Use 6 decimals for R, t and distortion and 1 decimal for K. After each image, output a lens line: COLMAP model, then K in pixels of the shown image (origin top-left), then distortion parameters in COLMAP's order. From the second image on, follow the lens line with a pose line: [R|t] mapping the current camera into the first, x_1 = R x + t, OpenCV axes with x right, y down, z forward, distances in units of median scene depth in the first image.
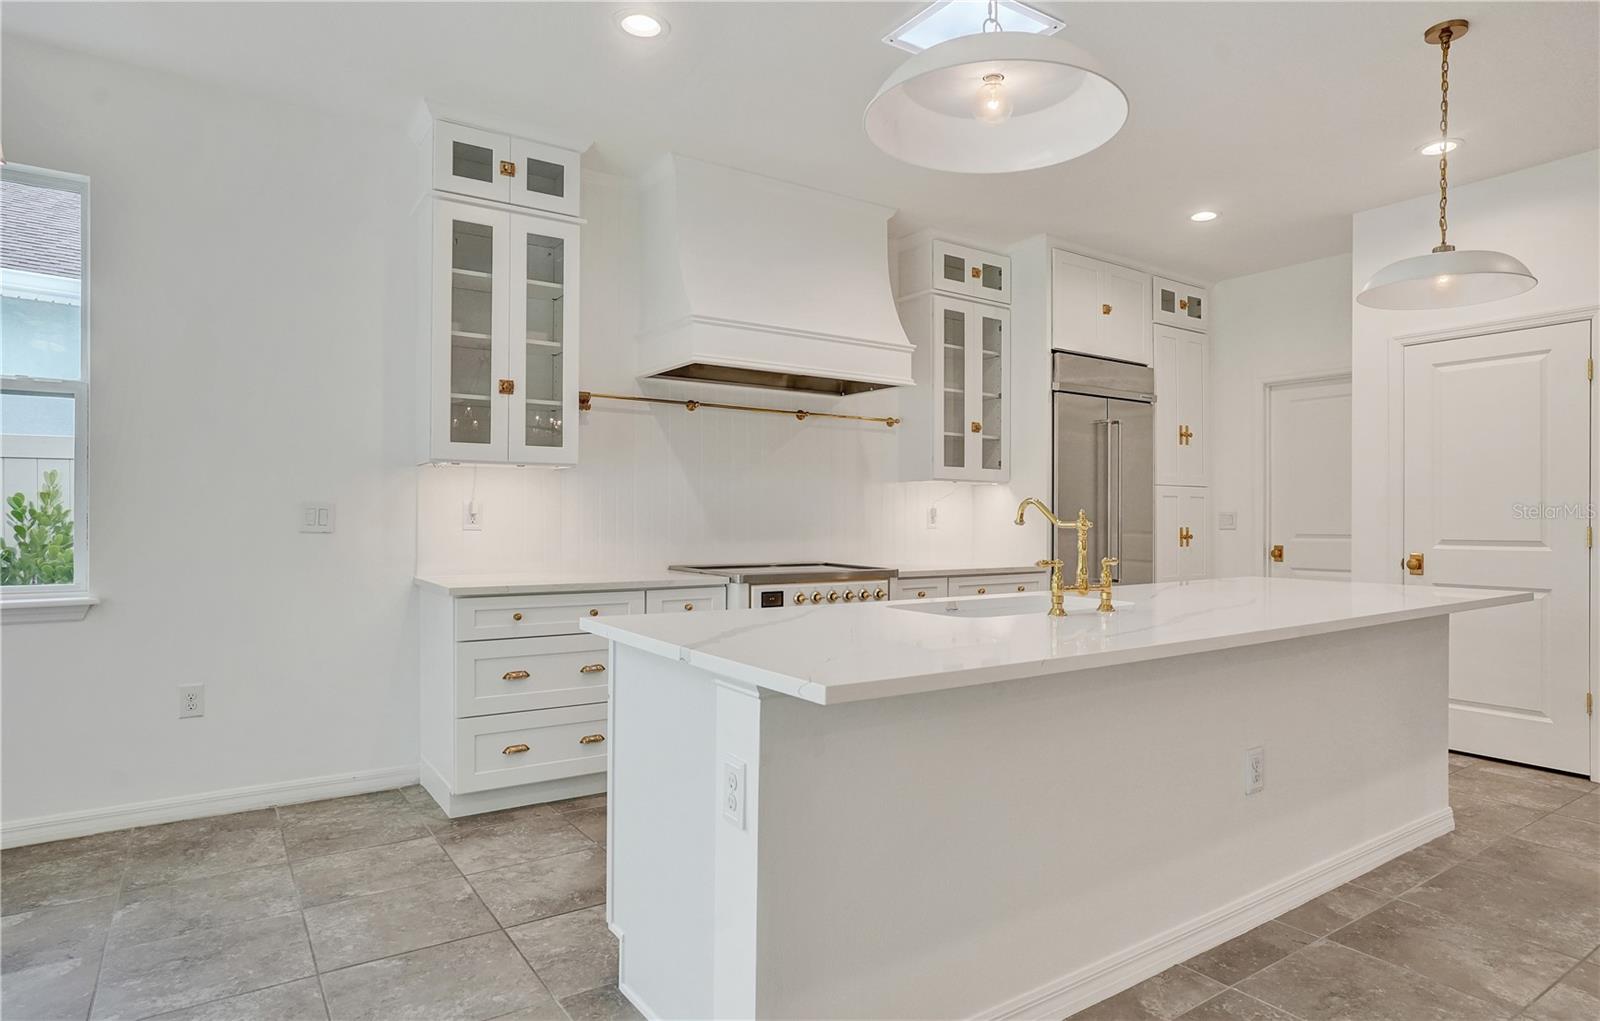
lens RADIAL K [[897.3, 0, 840.4], [0, 897.3, 529.4], [0, 0, 1]] dist [-0.054336, 0.046564]
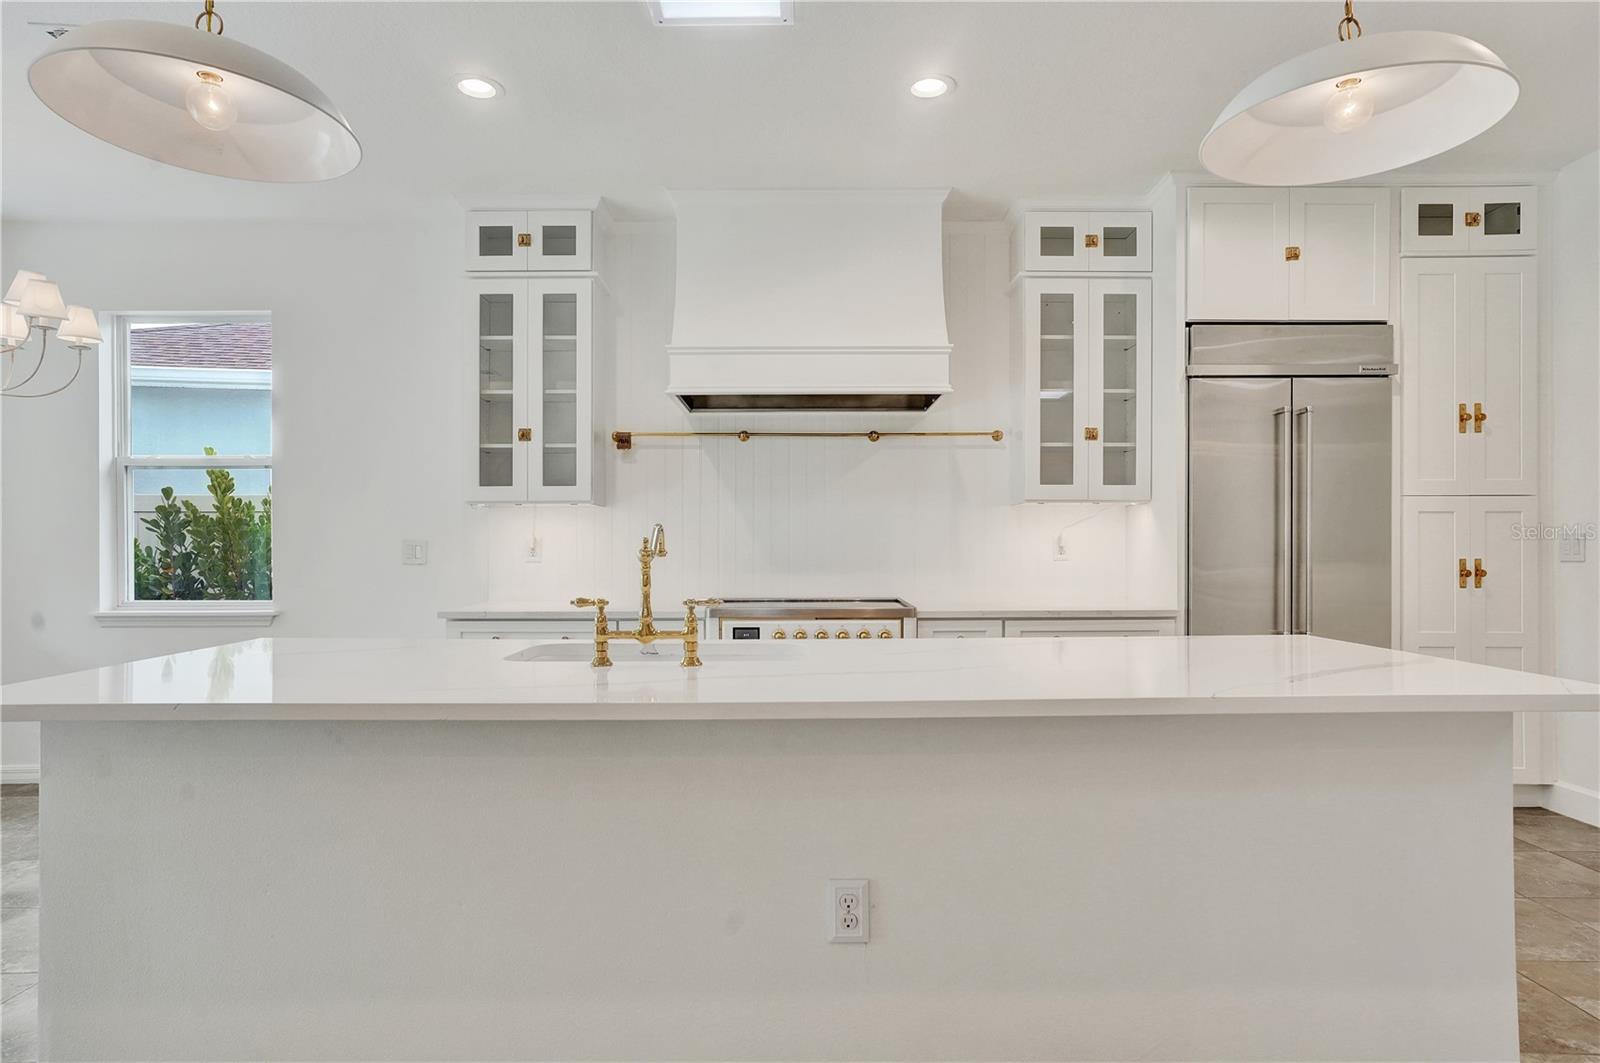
lens RADIAL K [[904.1, 0, 800.2], [0, 904.1, 549.1], [0, 0, 1]] dist [-0.004329, 0.000457]
pose [[0.818315, -0.008296, -0.574711, 0.467456], [-0.000313, 0.999889, -0.014878, 0.001001], [0.574770, 0.012355, 0.818221, 0.223760]]
